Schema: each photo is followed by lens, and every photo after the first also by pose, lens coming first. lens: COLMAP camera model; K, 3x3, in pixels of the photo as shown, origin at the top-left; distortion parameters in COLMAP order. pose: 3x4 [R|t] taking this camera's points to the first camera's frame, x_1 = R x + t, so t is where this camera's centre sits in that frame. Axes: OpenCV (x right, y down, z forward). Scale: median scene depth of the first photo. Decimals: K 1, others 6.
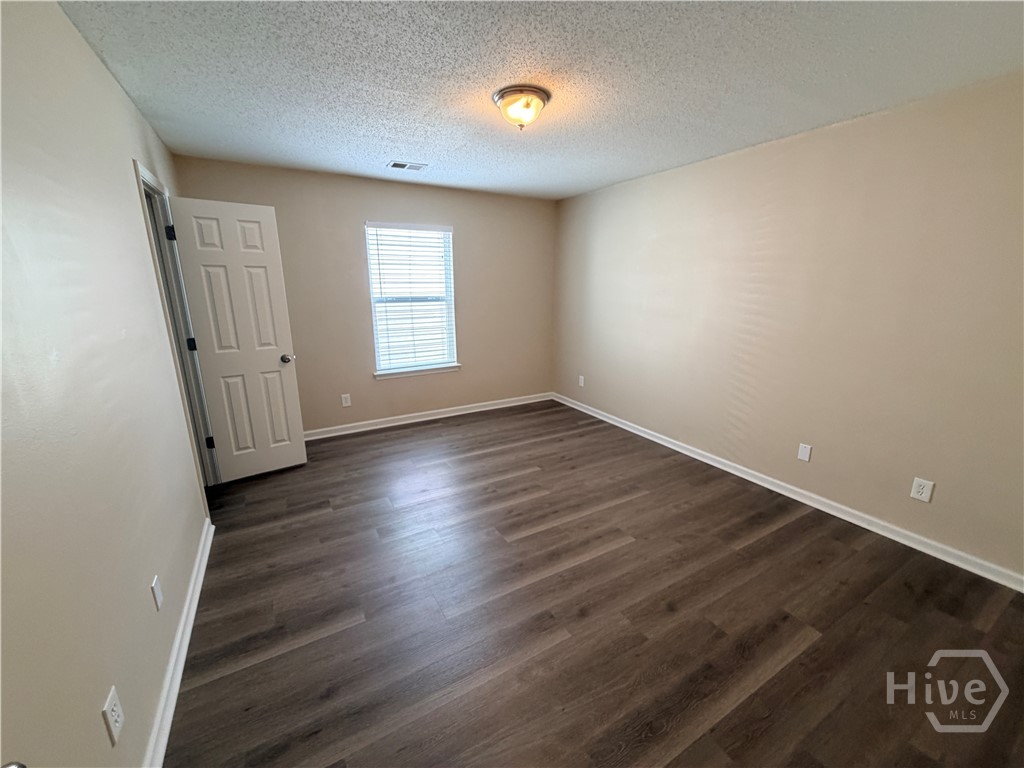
lens RADIAL K [[410.4, 0, 511.7], [0, 410.4, 386.8], [0, 0, 1]] dist [0.004180, 0.000298]
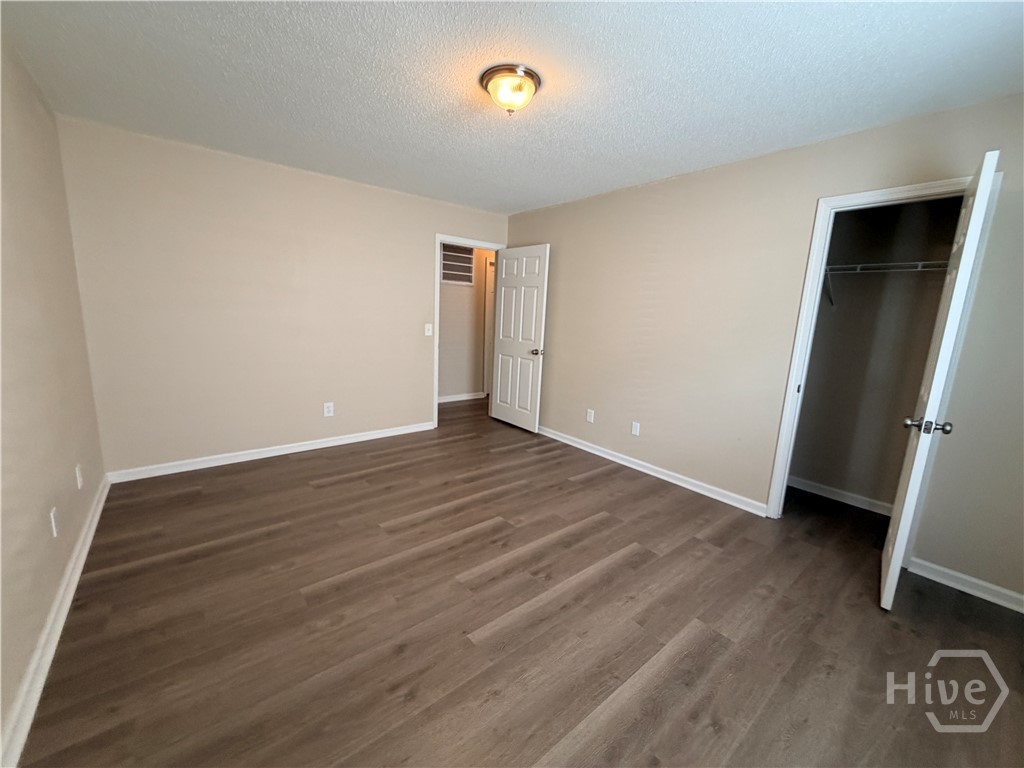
lens RADIAL K [[410.4, 0, 513.0], [0, 410.4, 383.8], [0, 0, 1]] dist [0.004180, 0.000298]
pose [[-0.986186, -0.012179, -0.165196, 0.126092], [-0.079530, 0.909639, 0.407715, -0.358197], [0.145303, 0.415221, -0.898041, 1.625086]]
